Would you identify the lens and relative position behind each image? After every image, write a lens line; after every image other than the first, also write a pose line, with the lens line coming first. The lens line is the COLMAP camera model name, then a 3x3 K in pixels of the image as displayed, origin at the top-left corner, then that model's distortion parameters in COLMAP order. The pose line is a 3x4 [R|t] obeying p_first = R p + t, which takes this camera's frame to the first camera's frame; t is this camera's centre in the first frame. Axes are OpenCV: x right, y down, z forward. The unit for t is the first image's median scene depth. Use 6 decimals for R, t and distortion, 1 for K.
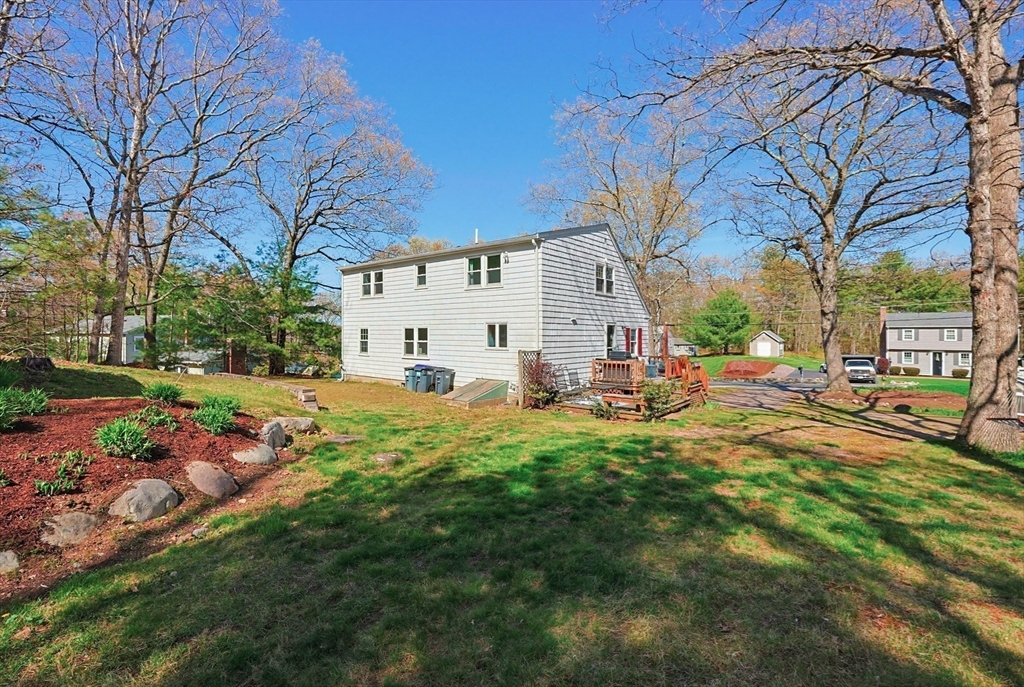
lens RADIAL K [[441.8, 0, 515.2], [0, 441.8, 339.4], [0, 0, 1]] dist [-0.003391, 0.000469]
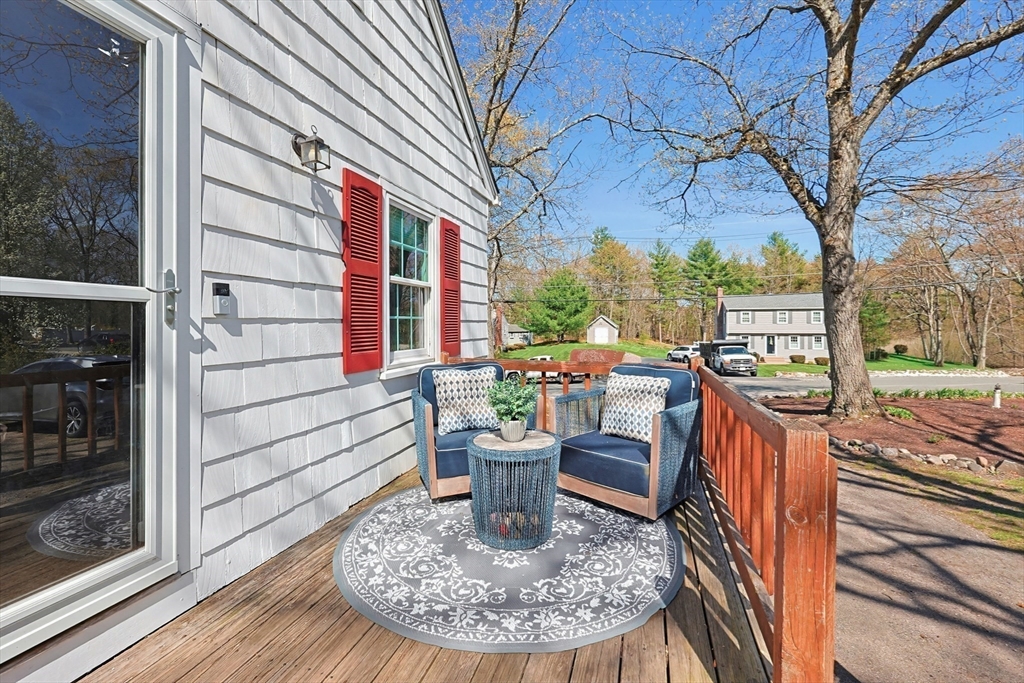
lens RADIAL K [[441.8, 0, 516.6], [0, 441.8, 325.6], [0, 0, 1]] dist [-0.003391, 0.000469]
pose [[0.928522, -0.005052, 0.371244, 0.261232], [0.008292, 0.999940, -0.007134, 0.025649], [-0.371186, 0.009702, 0.928508, 0.887731]]
